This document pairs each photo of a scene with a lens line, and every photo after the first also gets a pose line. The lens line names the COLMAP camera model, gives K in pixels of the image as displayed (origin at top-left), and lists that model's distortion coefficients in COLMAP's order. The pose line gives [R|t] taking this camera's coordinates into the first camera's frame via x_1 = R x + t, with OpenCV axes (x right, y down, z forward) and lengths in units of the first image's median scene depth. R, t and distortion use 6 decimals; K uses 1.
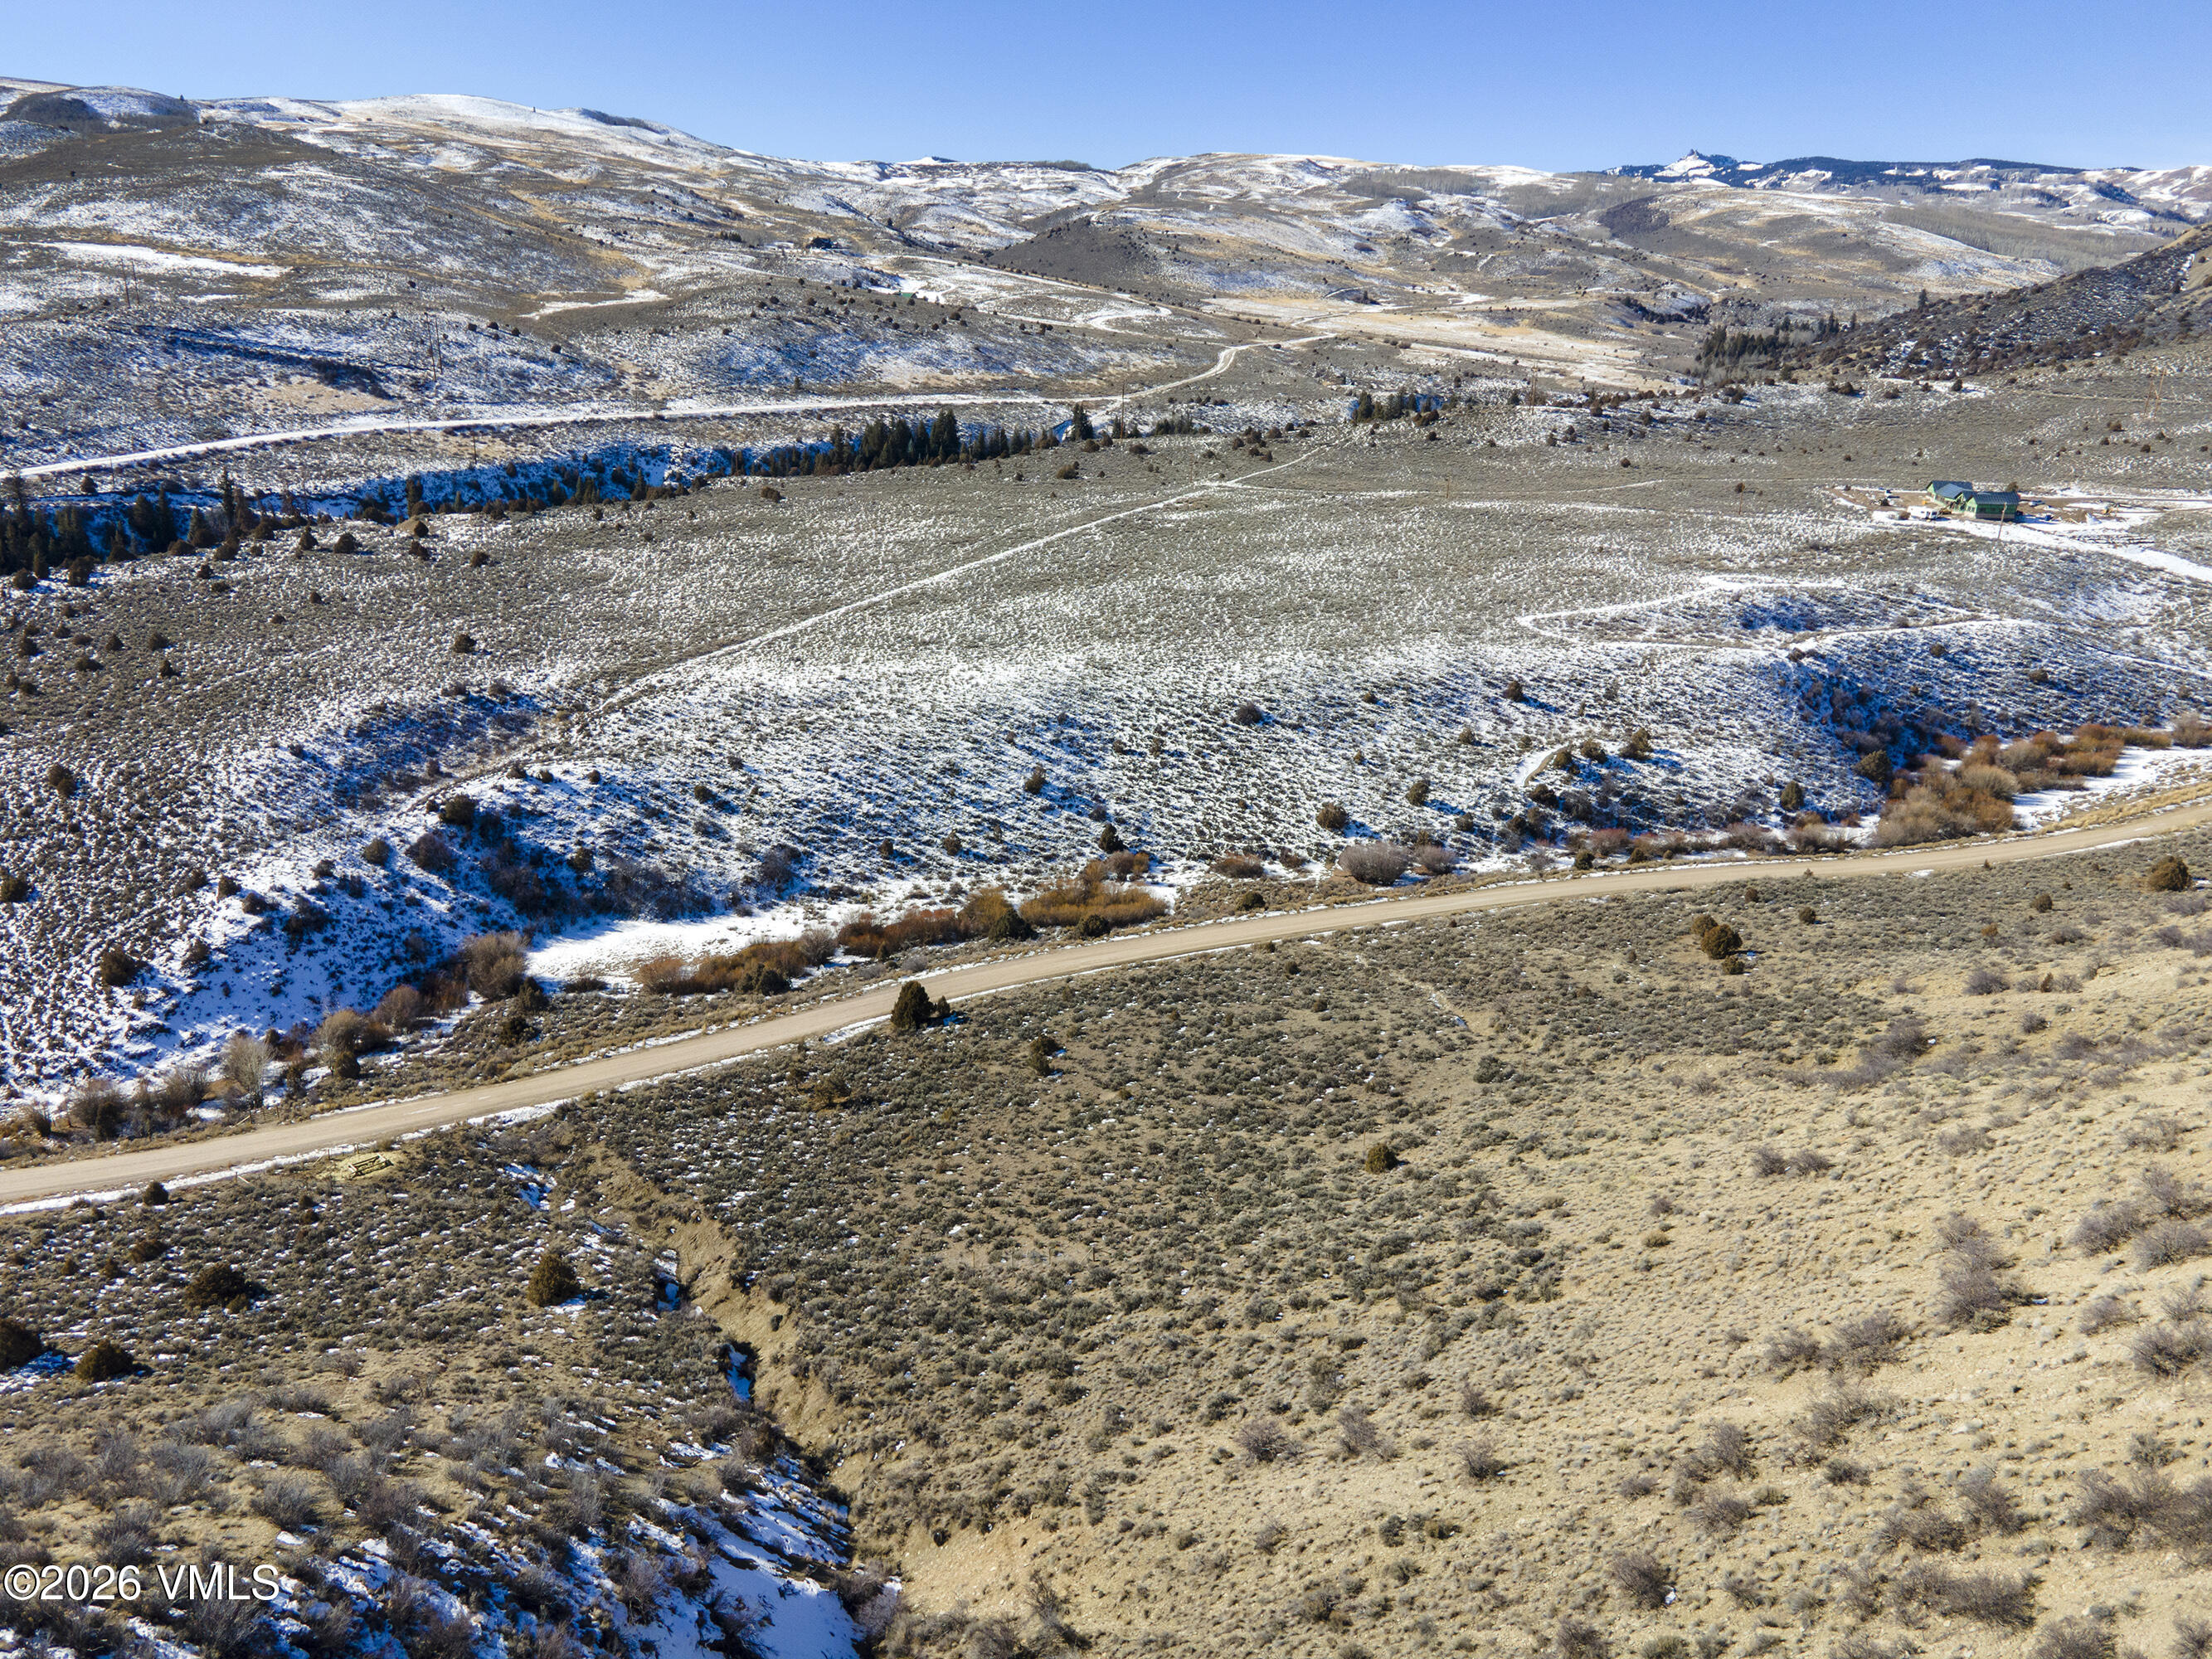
lens RADIAL K [[1616.7, 0, 1109.3], [0, 1616.7, 815.8], [0, 0, 1]] dist [0.020953, 0.043889]
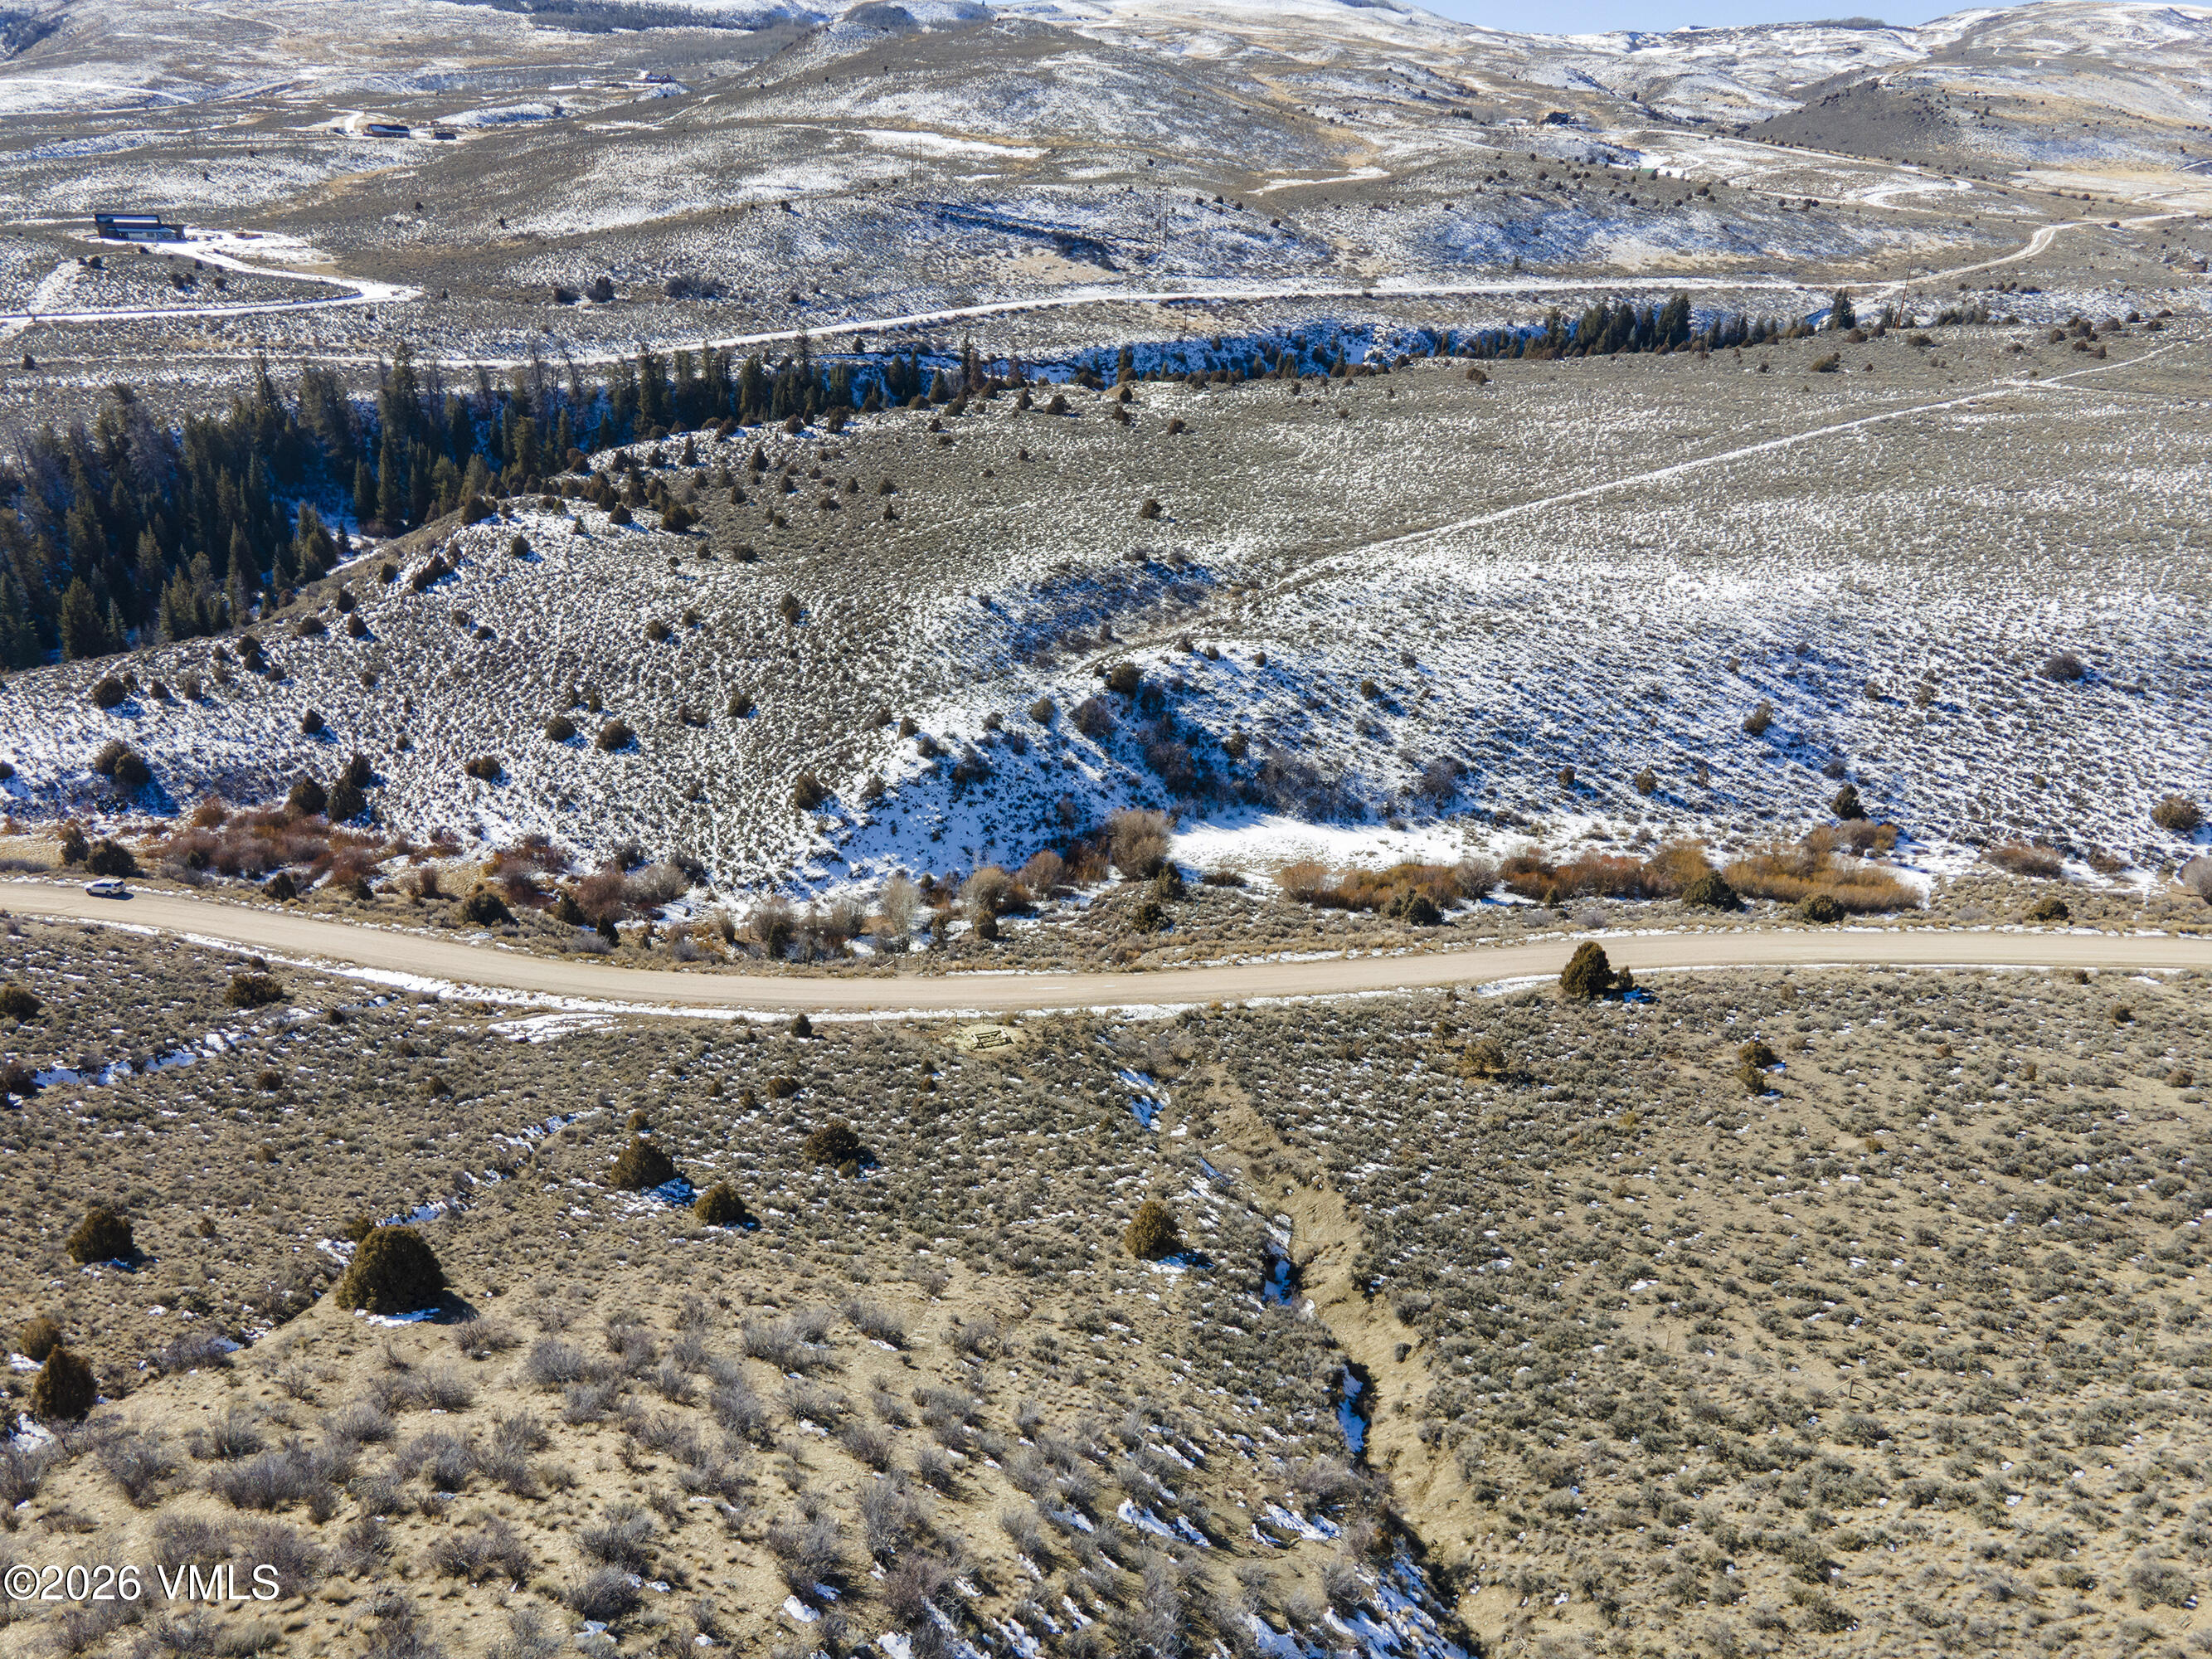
lens RADIAL K [[1616.7, 0, 1104.5], [0, 1616.7, 818.1], [0, 0, 1]] dist [0.020953, 0.043889]
pose [[0.916245, 0.145889, -0.373110, -0.034924], [-0.123213, 0.988814, 0.084061, -0.000352], [0.381200, -0.031048, 0.923971, 0.091279]]
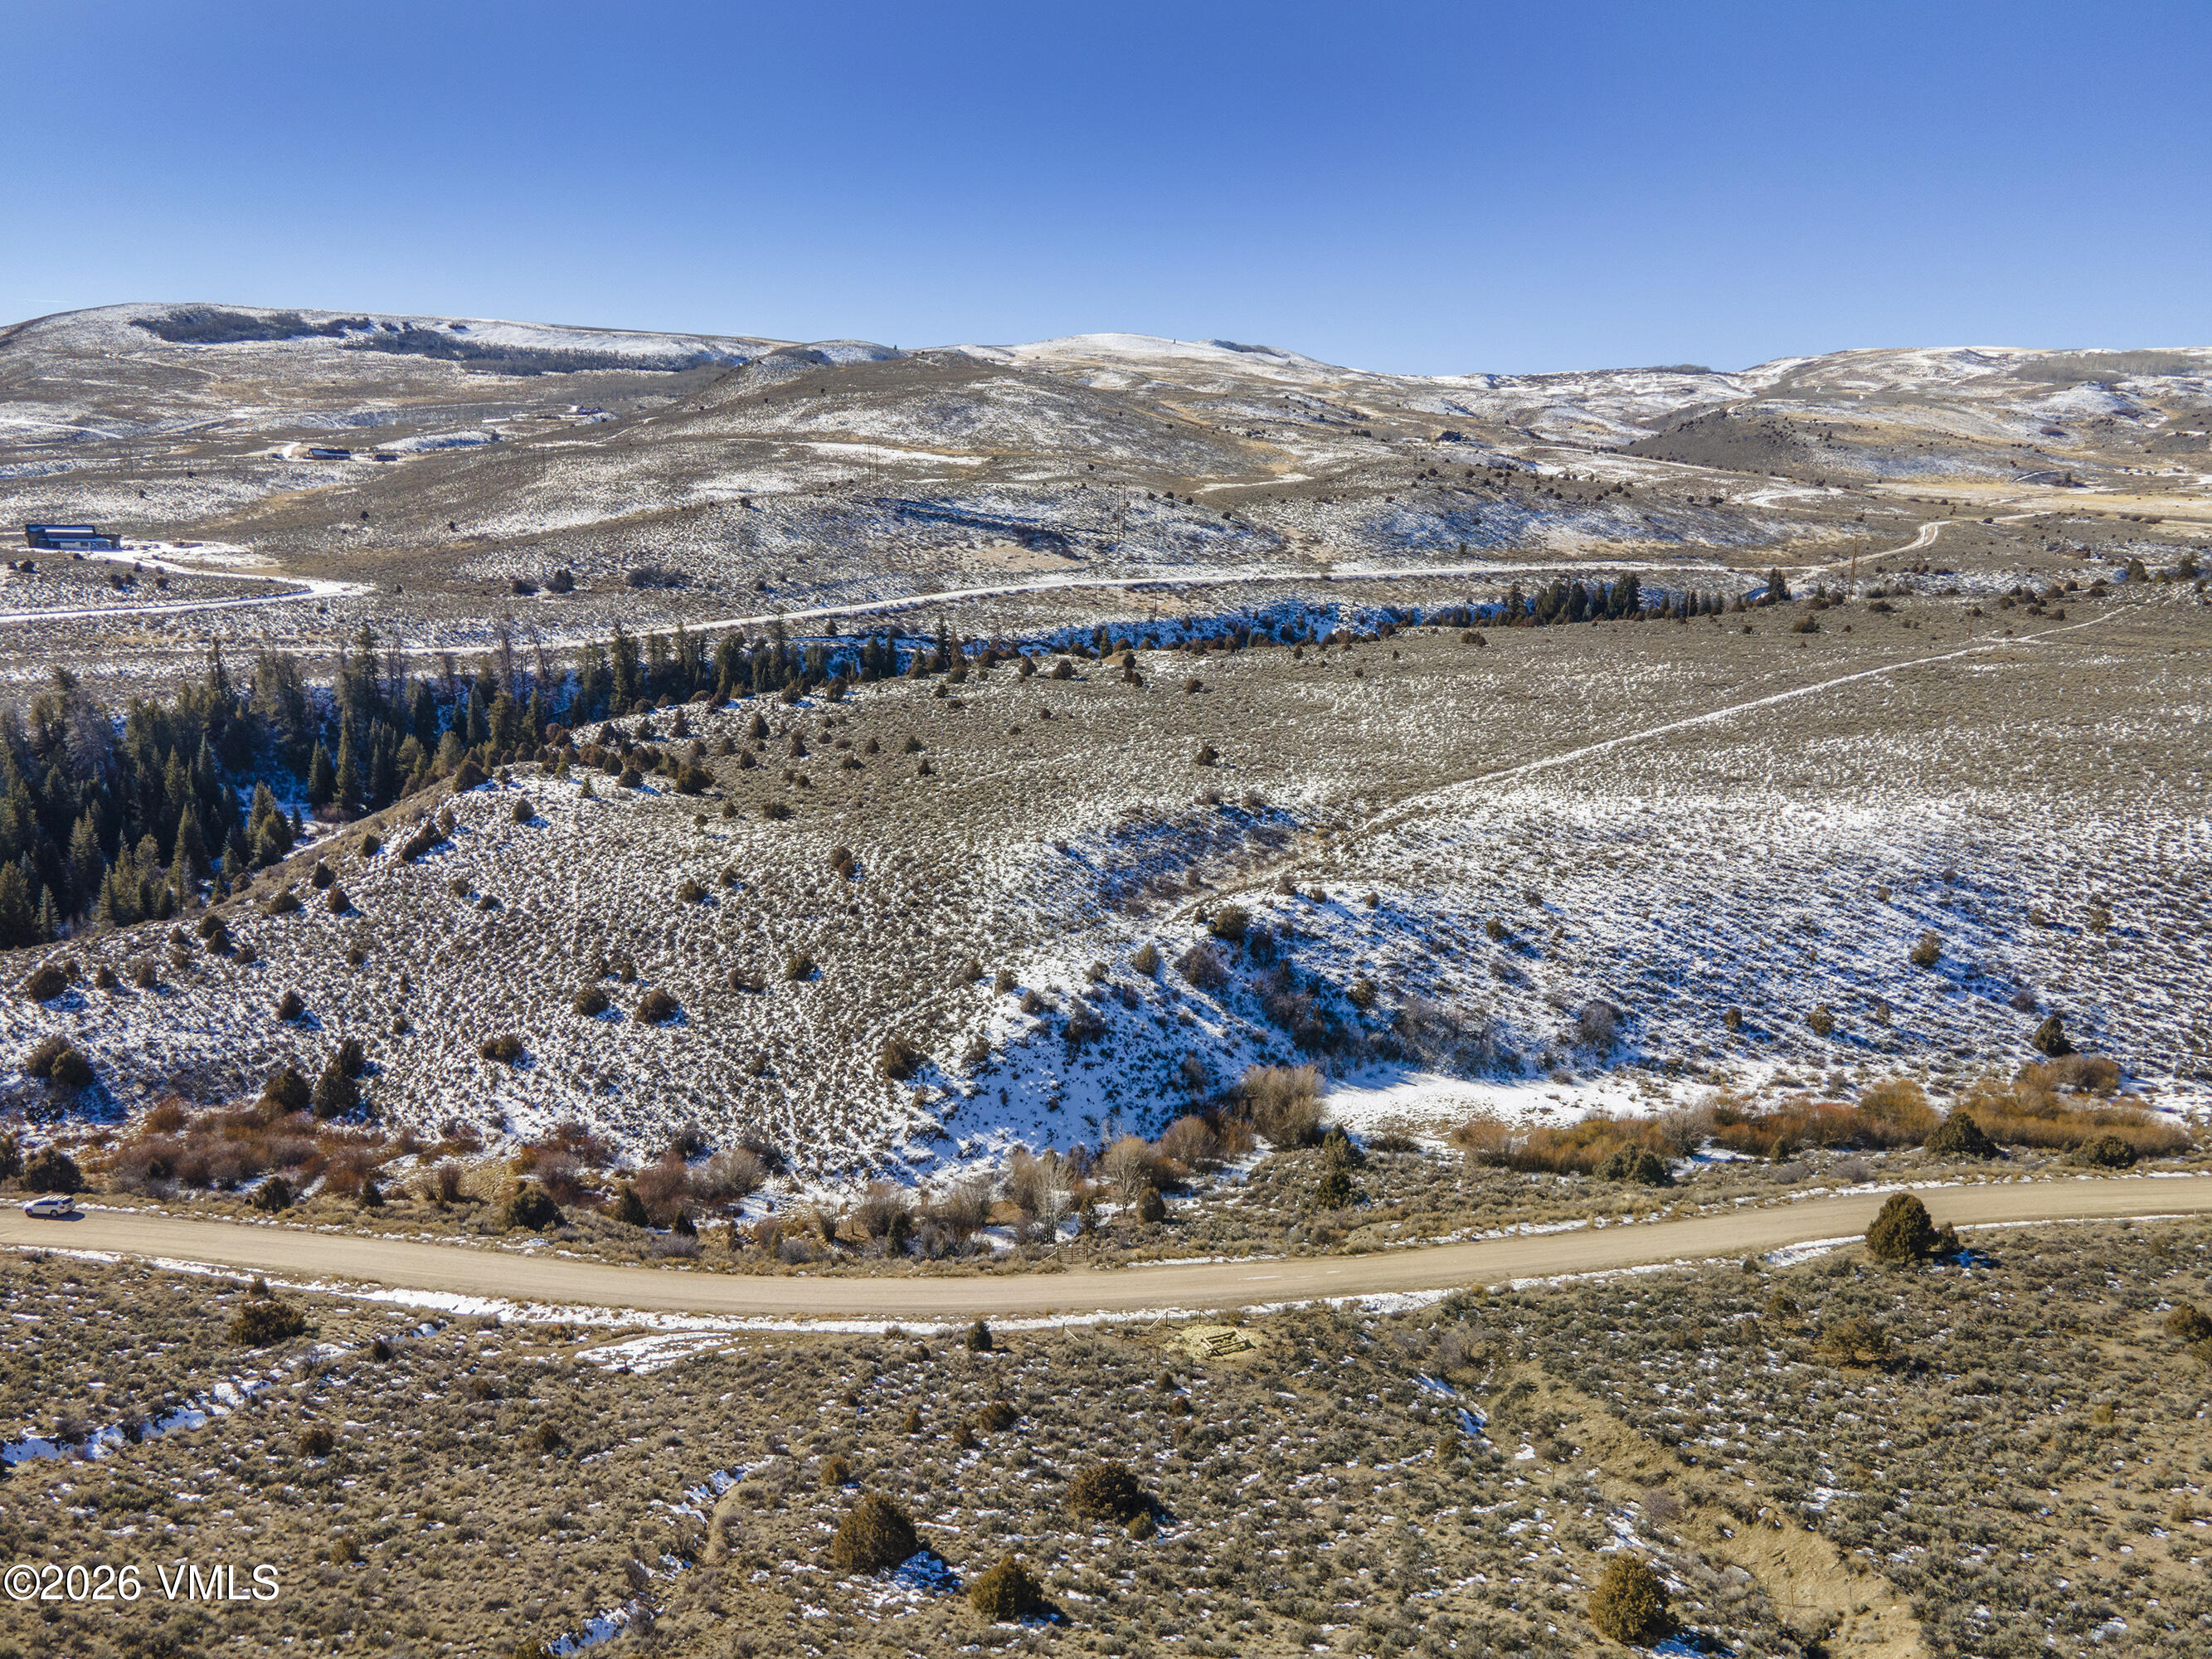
lens RADIAL K [[1616.7, 0, 1102.7], [0, 1616.7, 825.3], [0, 0, 1]] dist [0.020953, 0.043889]
pose [[0.940199, 0.052225, -0.336598, -0.155407], [-0.092194, 0.990309, -0.103868, 0.035352], [0.327911, 0.128689, 0.935902, 0.144045]]
